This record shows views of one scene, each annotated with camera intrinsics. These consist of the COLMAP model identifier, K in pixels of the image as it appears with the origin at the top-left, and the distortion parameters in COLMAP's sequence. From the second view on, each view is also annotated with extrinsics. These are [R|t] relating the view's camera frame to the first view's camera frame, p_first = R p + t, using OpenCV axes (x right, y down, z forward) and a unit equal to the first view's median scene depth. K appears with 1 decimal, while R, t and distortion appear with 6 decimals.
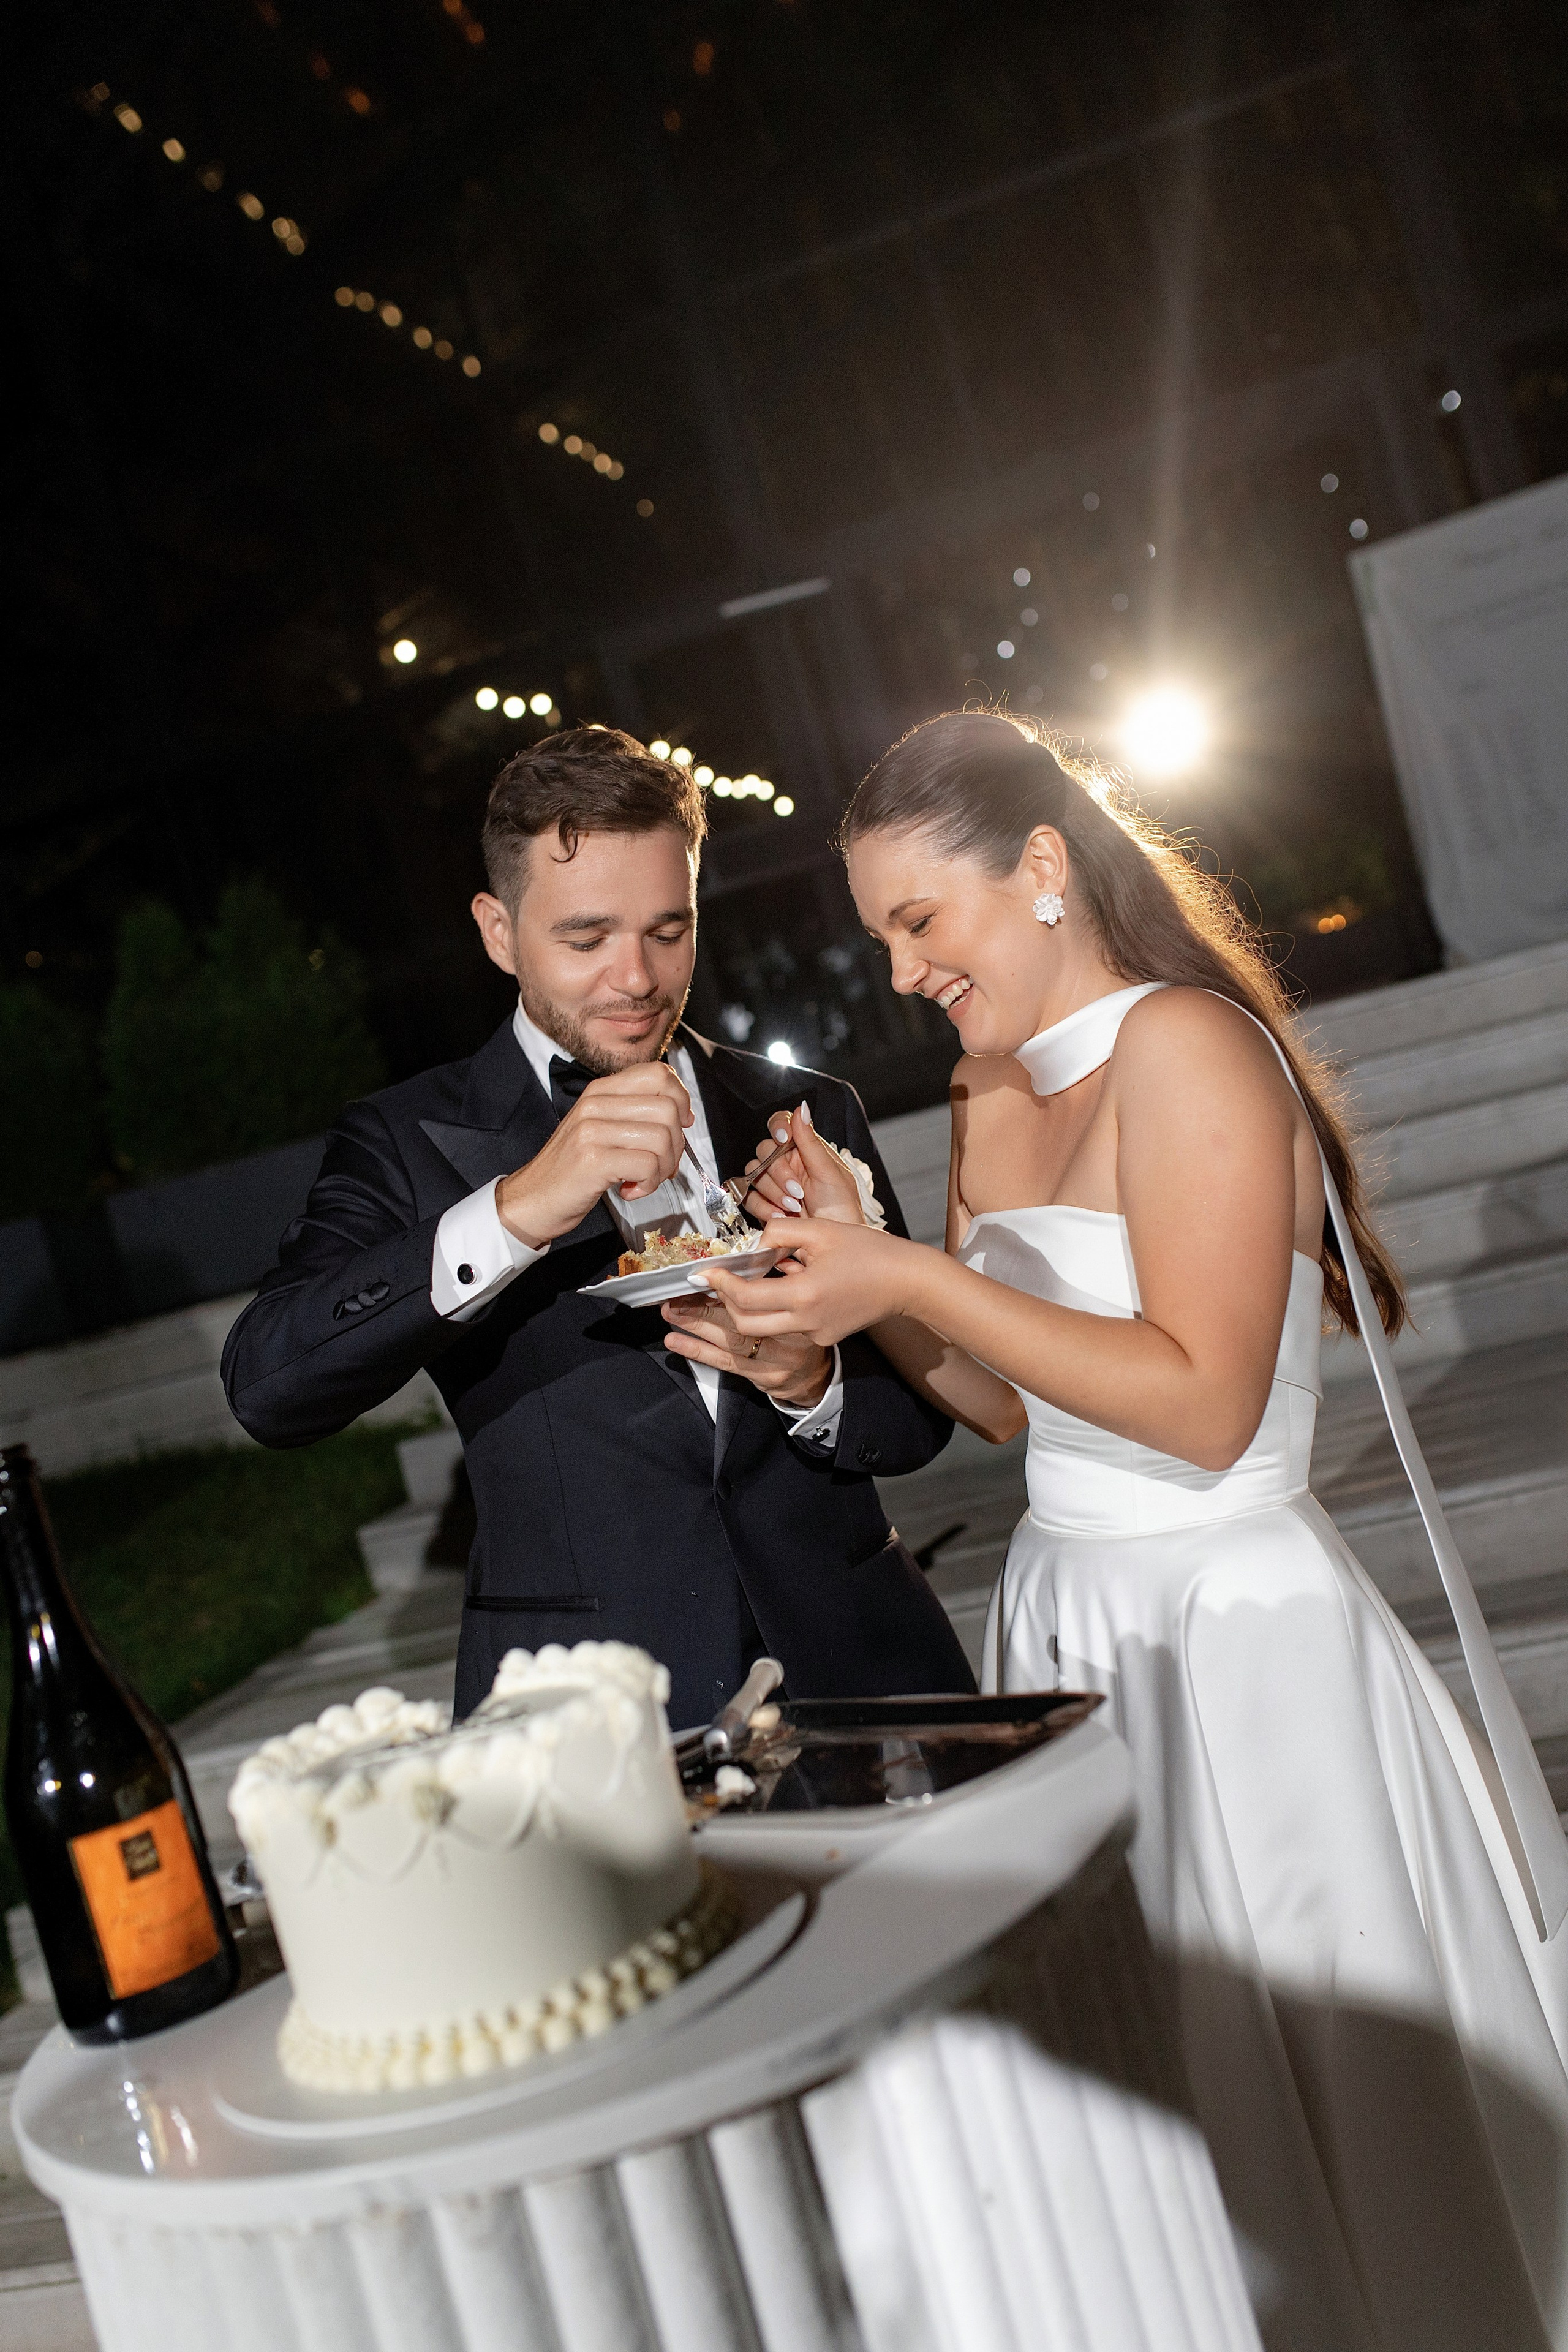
lens RADIAL K [[2234.5, 0, 753.1], [0, 2234.5, 1174.6], [0, 0, 1]] dist [0.011104, -0.014775]
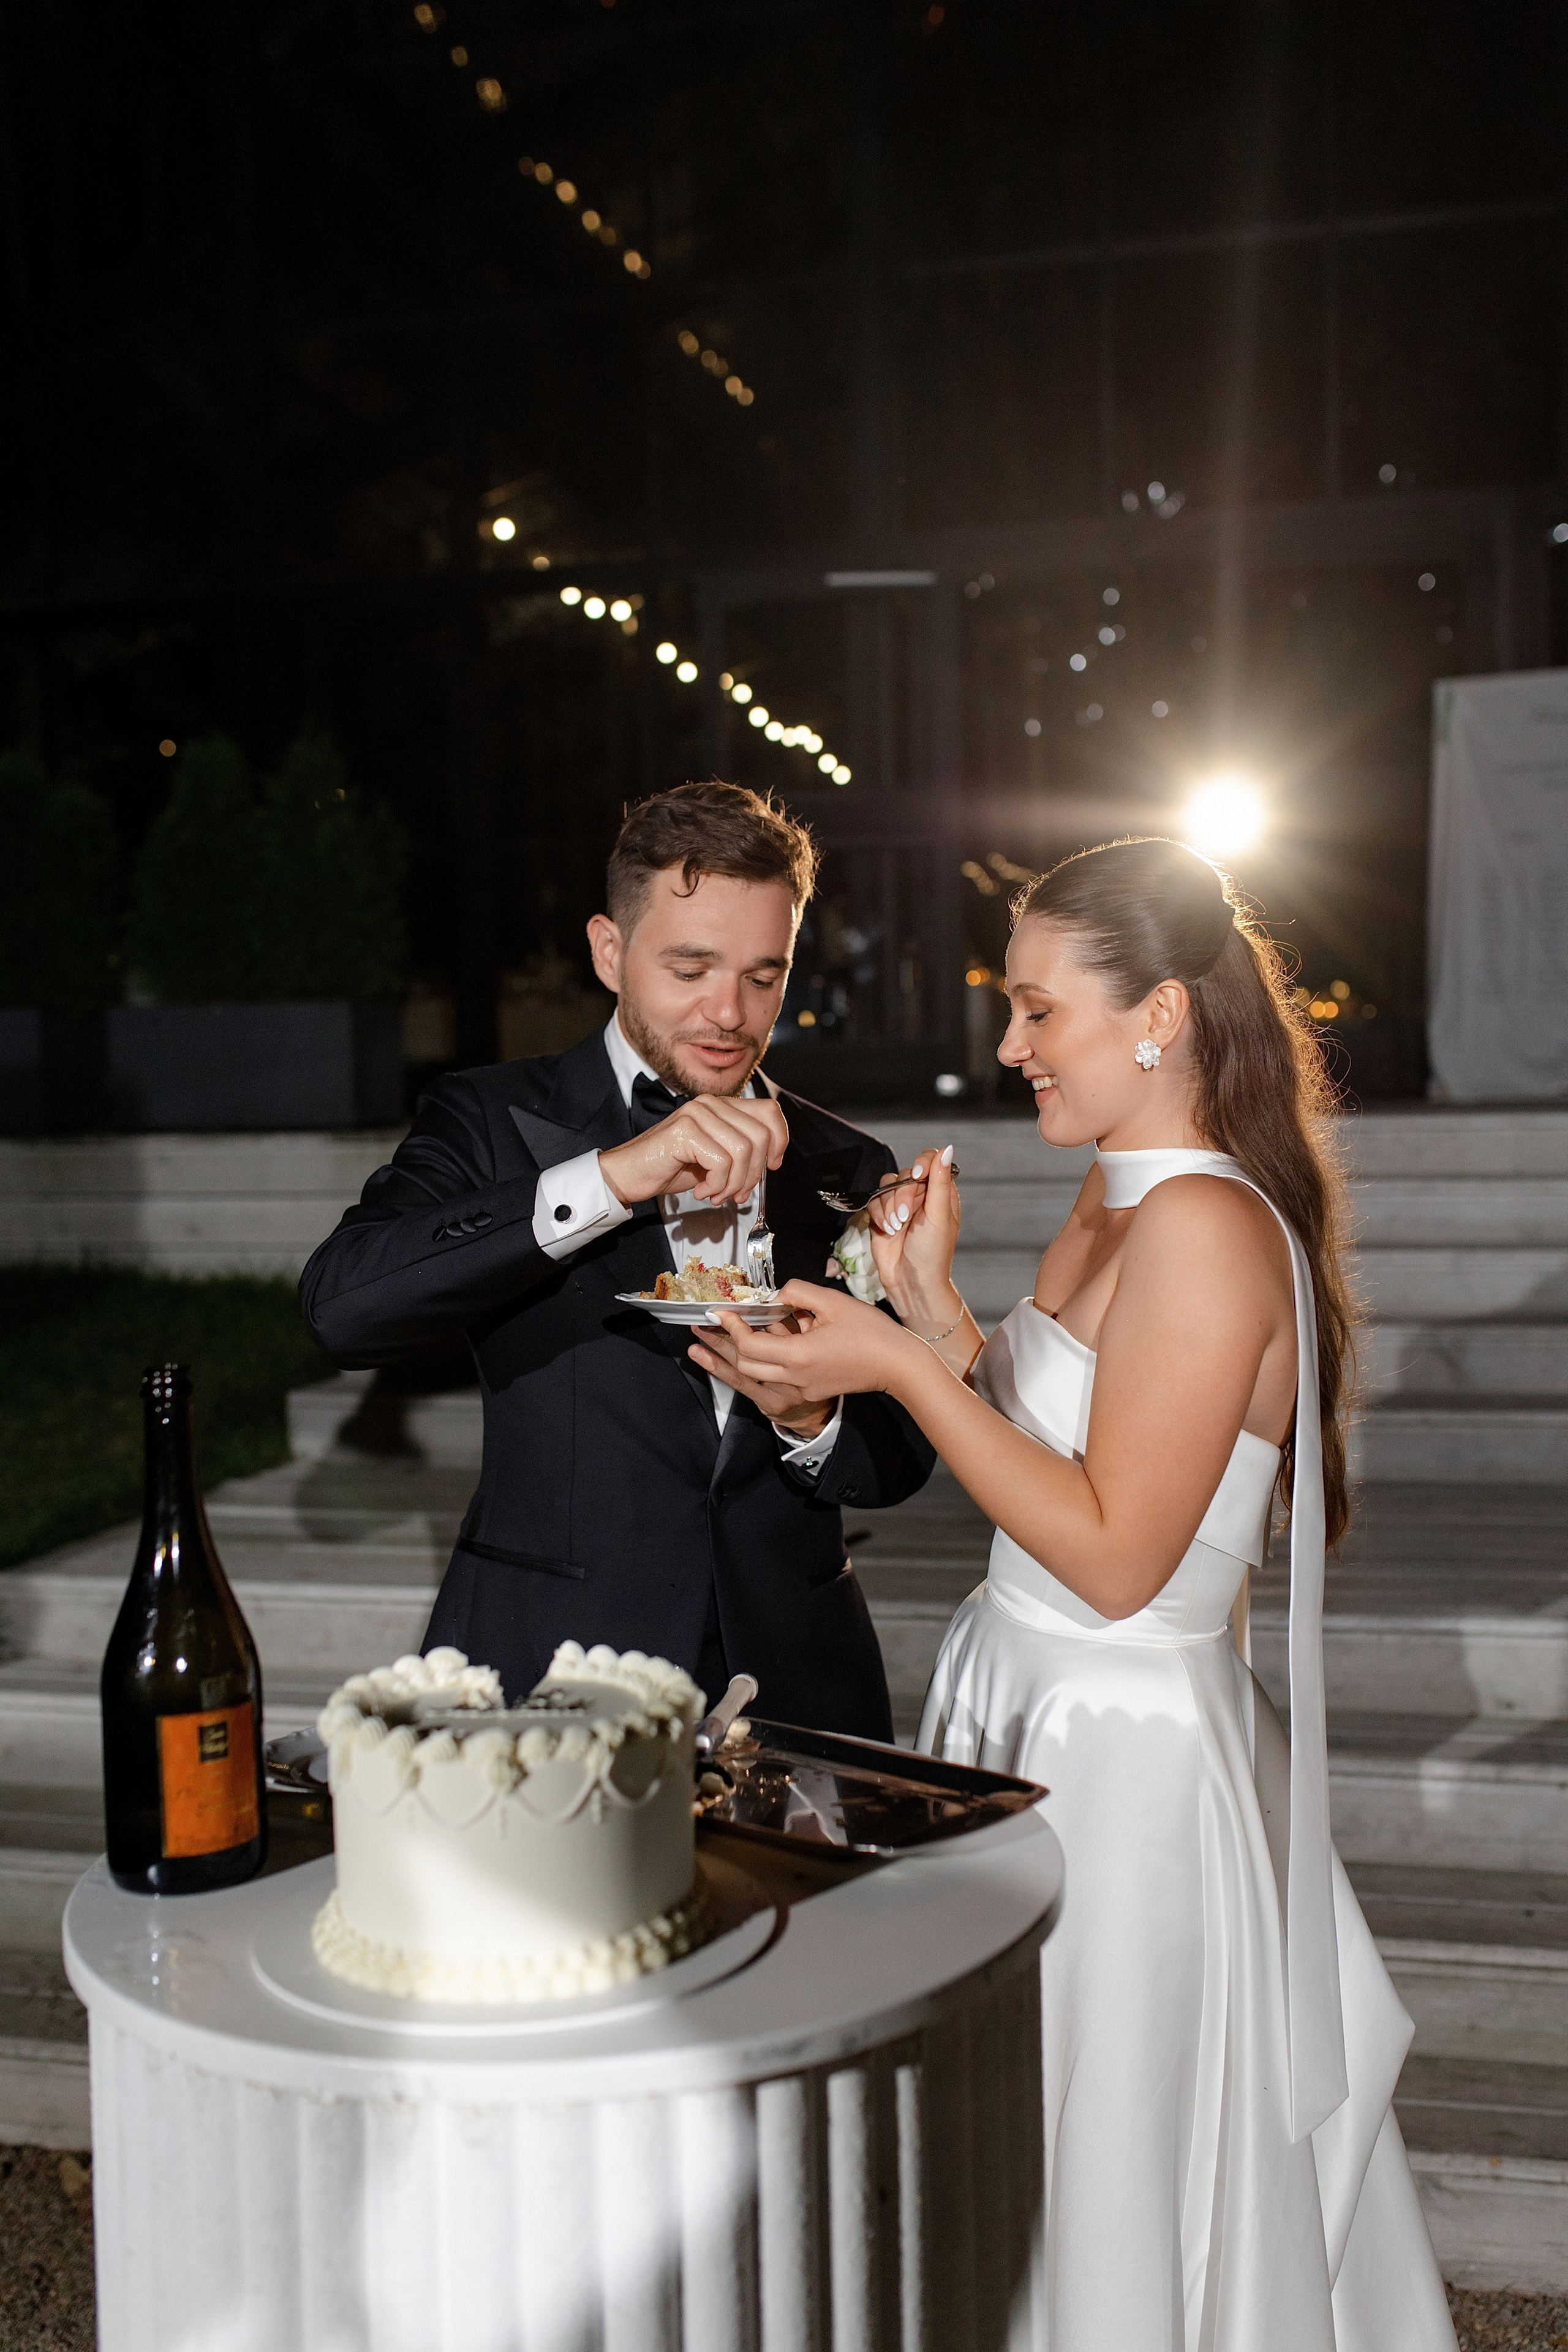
lens RADIAL K [[2237.3, 0, 783.7], [0, 2237.3, 1169.2], [0, 0, 1]] dist [-0.010386, 0.012347]
pose [[0.970292, 0.238112, 0.042850, -0.065507], [-0.239117, 0.970785, 0.020013, -0.043975], [-0.036833, -0.029664, 0.998881, -0.087675]]
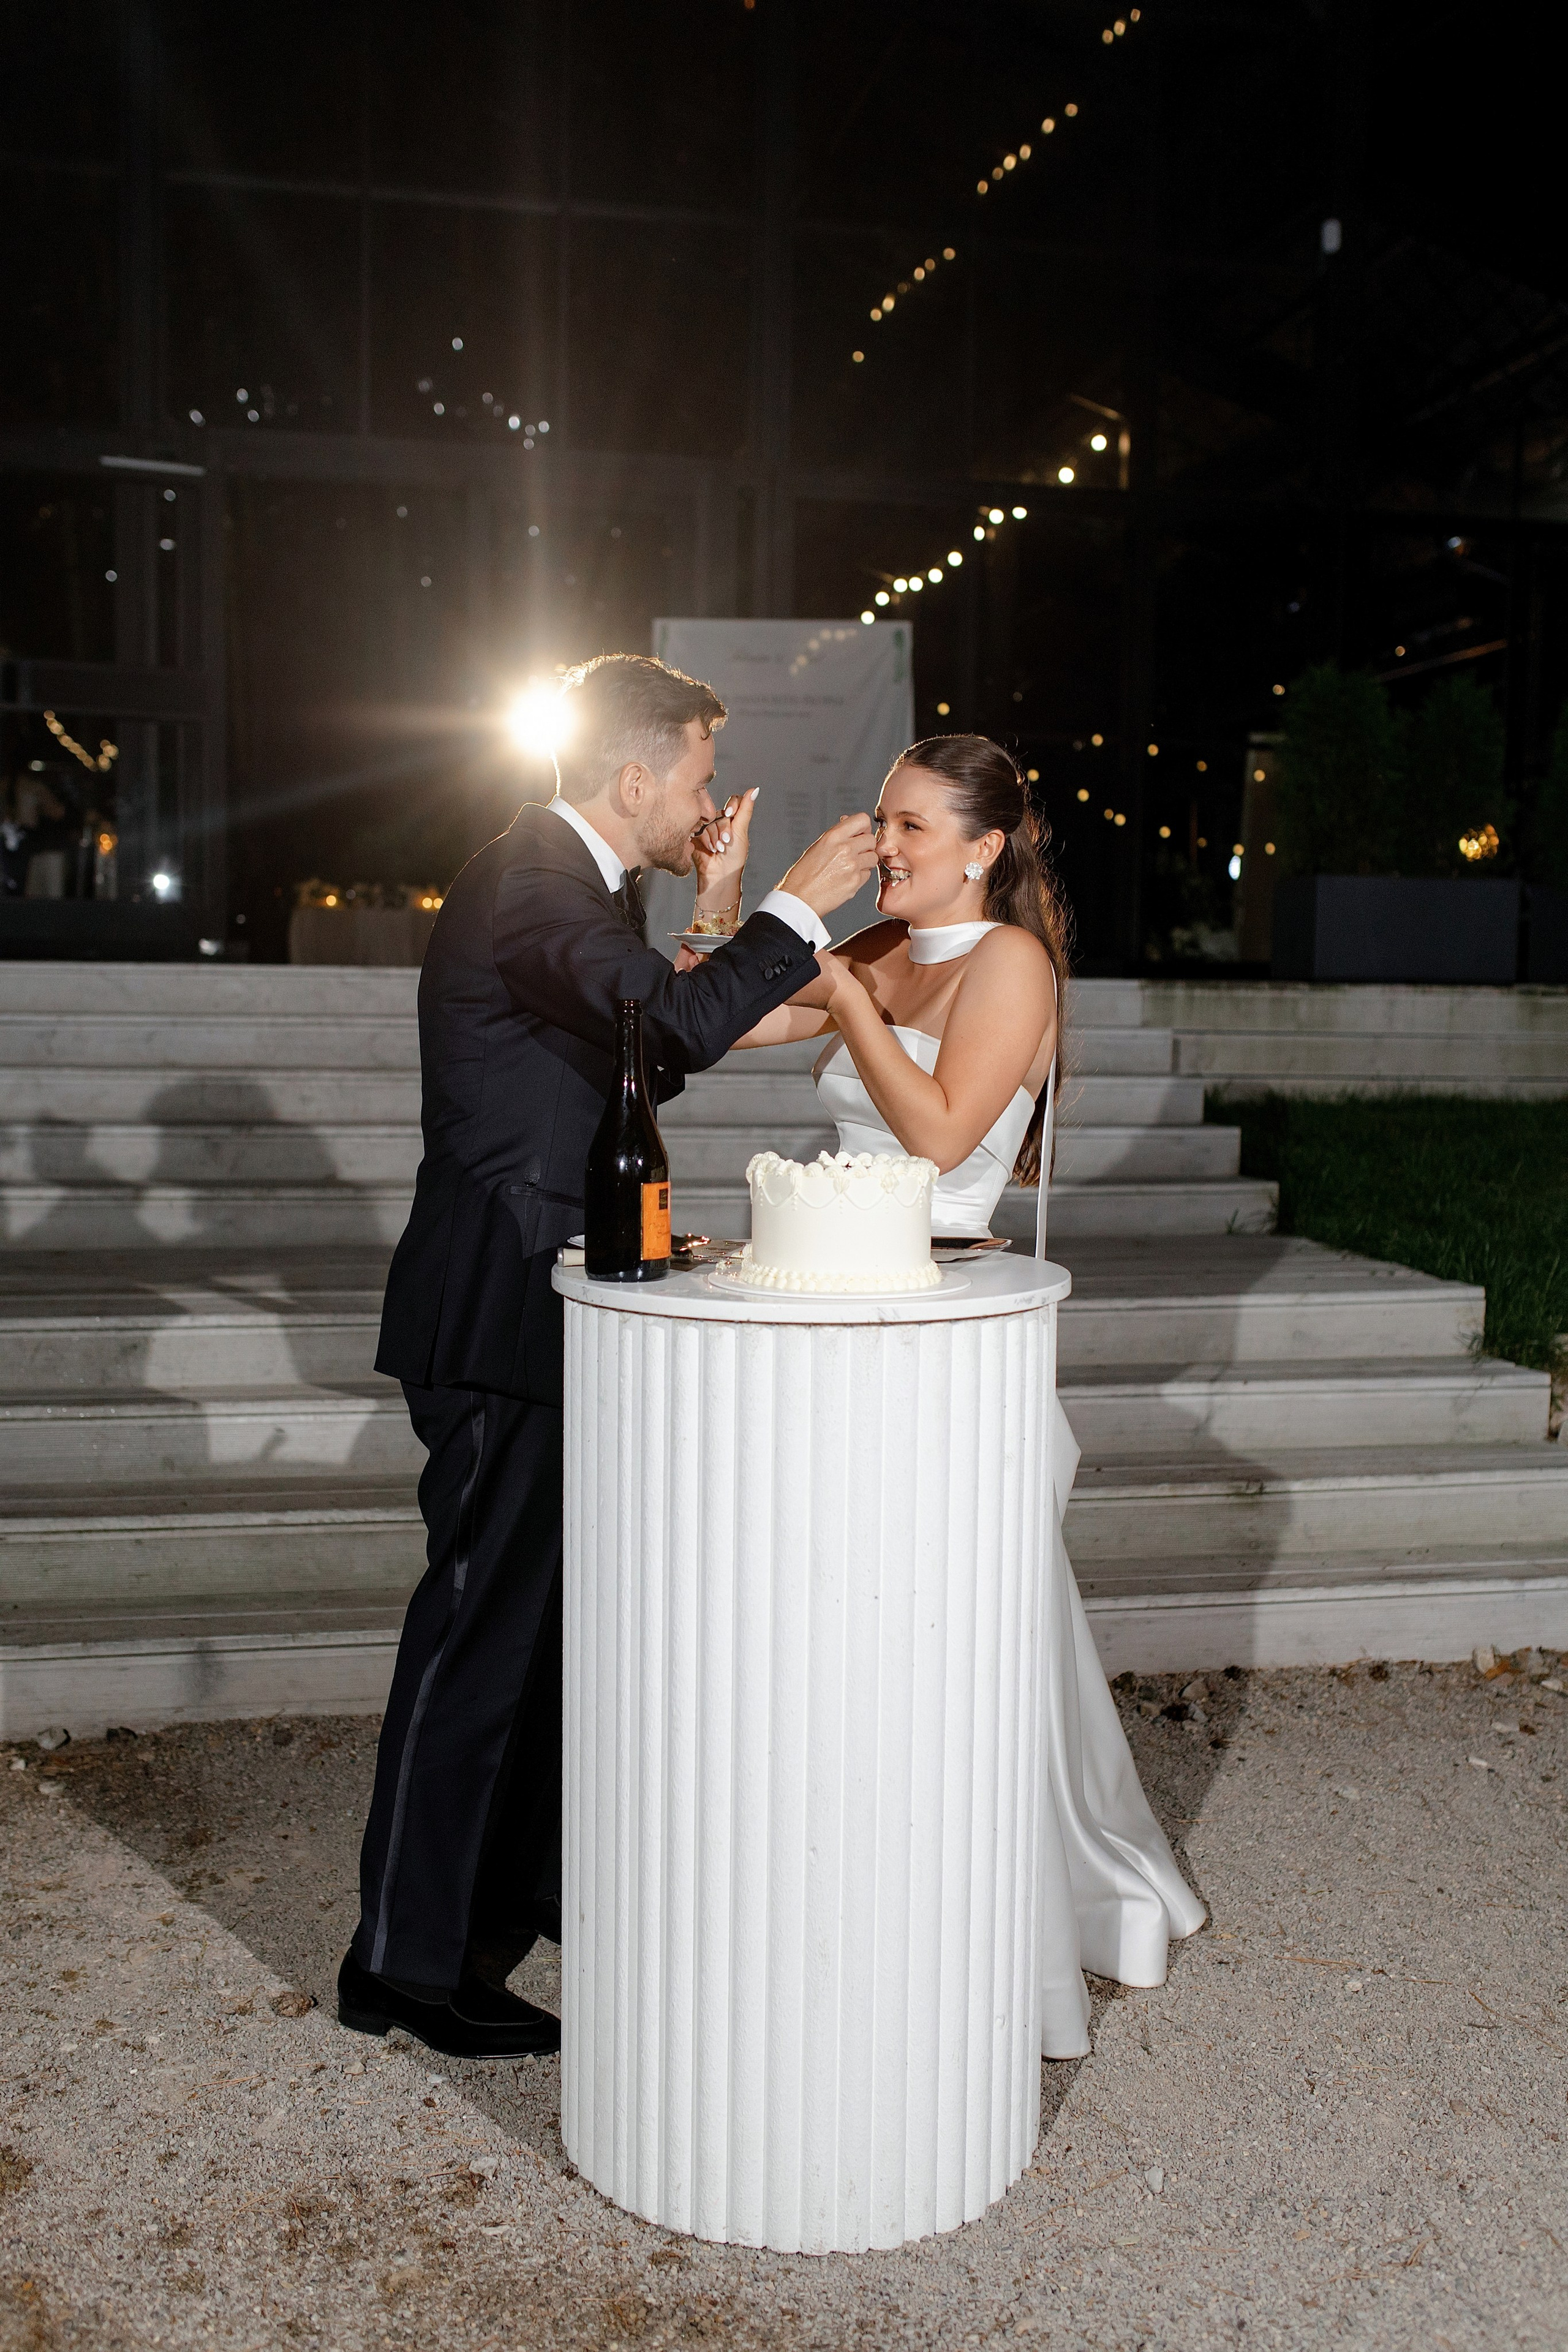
lens RADIAL K [[2223.6, 0, 773.4], [0, 2223.6, 1152.2], [0, 0, 1]] dist [-0.010115, 0.021786]
pose [[0.861272, 0.239199, 0.448325, -0.687770], [-0.244233, 0.968549, -0.047565, 0.203037], [-0.445602, -0.068530, 0.892604, -0.559599]]
